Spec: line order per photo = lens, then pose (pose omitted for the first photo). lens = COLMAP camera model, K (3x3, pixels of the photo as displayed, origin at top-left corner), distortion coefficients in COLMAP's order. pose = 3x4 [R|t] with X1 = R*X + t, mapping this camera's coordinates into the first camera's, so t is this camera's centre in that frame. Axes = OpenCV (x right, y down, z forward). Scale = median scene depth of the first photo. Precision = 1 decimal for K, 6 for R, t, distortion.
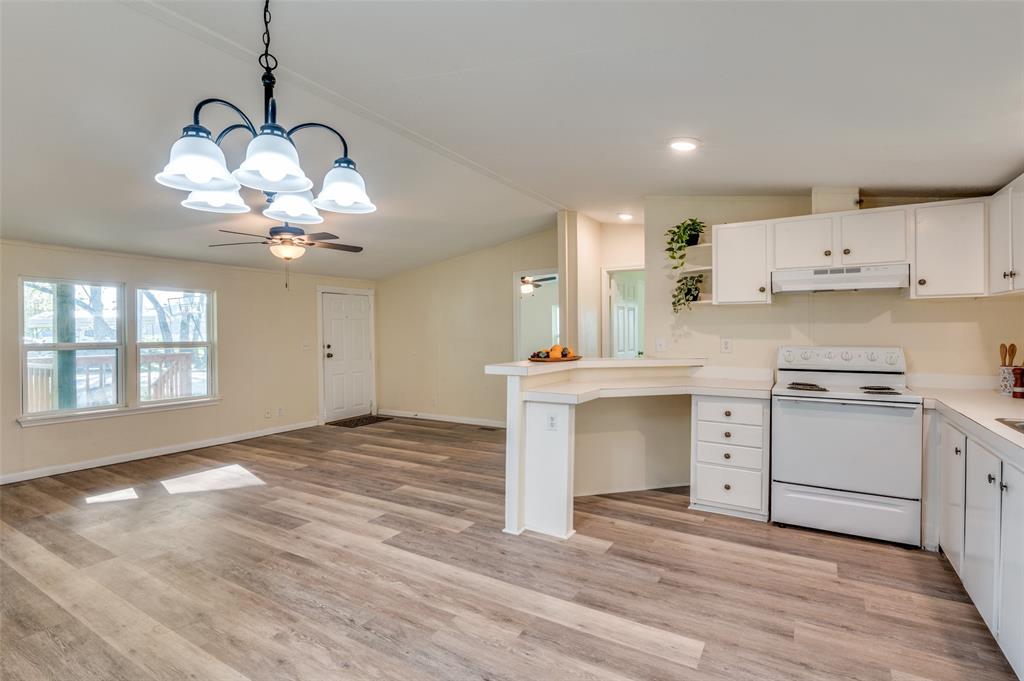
lens RADIAL K [[460.2, 0, 513.2], [0, 460.2, 334.4], [0, 0, 1]] dist [0.001170, -0.007089]
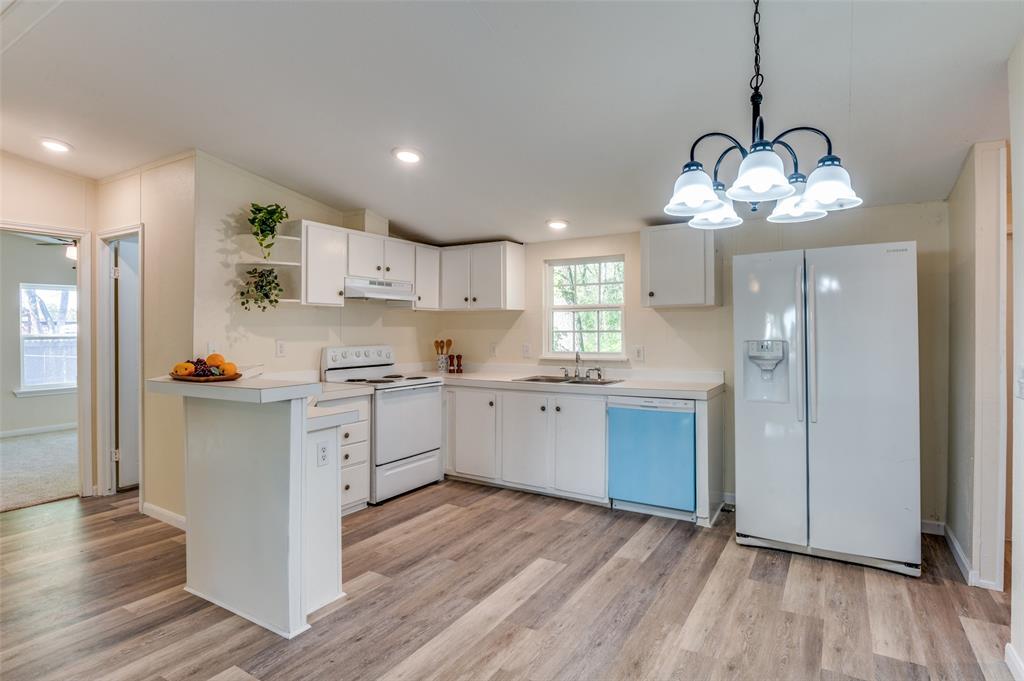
lens RADIAL K [[527.7, 0, 521.0], [0, 527.7, 328.8], [0, 0, 1]] dist [0.000778, -0.013699]
pose [[0.040686, 0.007821, 0.999141, -0.764252], [0.013274, 0.999877, -0.008367, -0.000932], [-0.999084, 0.013603, 0.040577, 0.642182]]
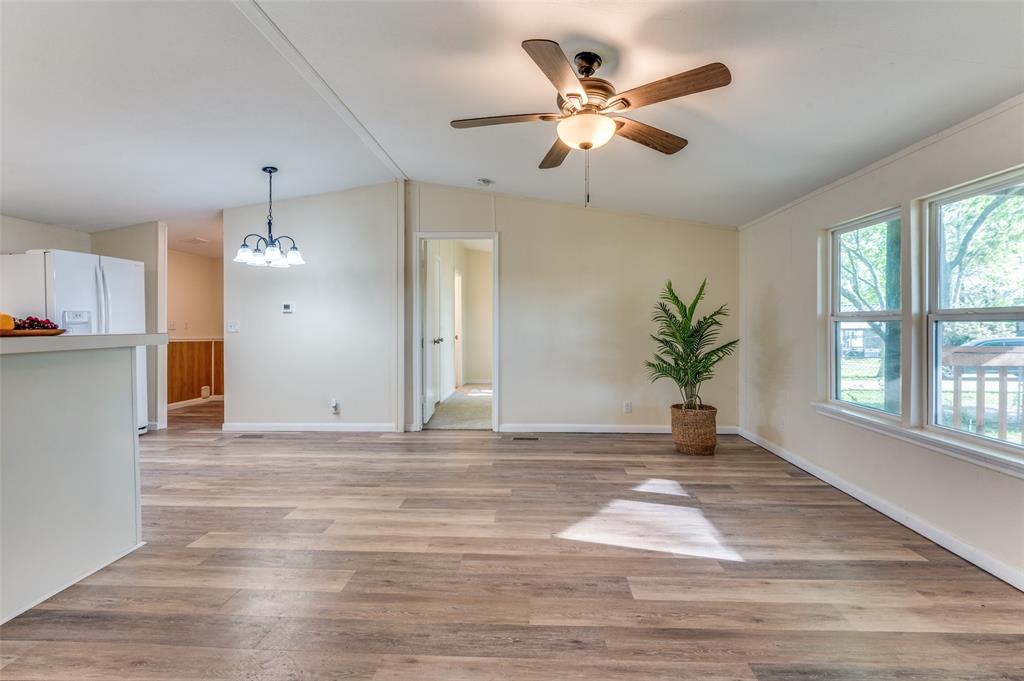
lens RADIAL K [[527.7, 0, 521.0], [0, 527.7, 328.8], [0, 0, 1]] dist [0.000778, -0.013699]
pose [[-0.900869, 0.004421, -0.434068, -0.215544], [-0.001449, 0.999912, 0.013193, 0.046093], [0.434089, 0.012514, -0.900783, 2.099973]]
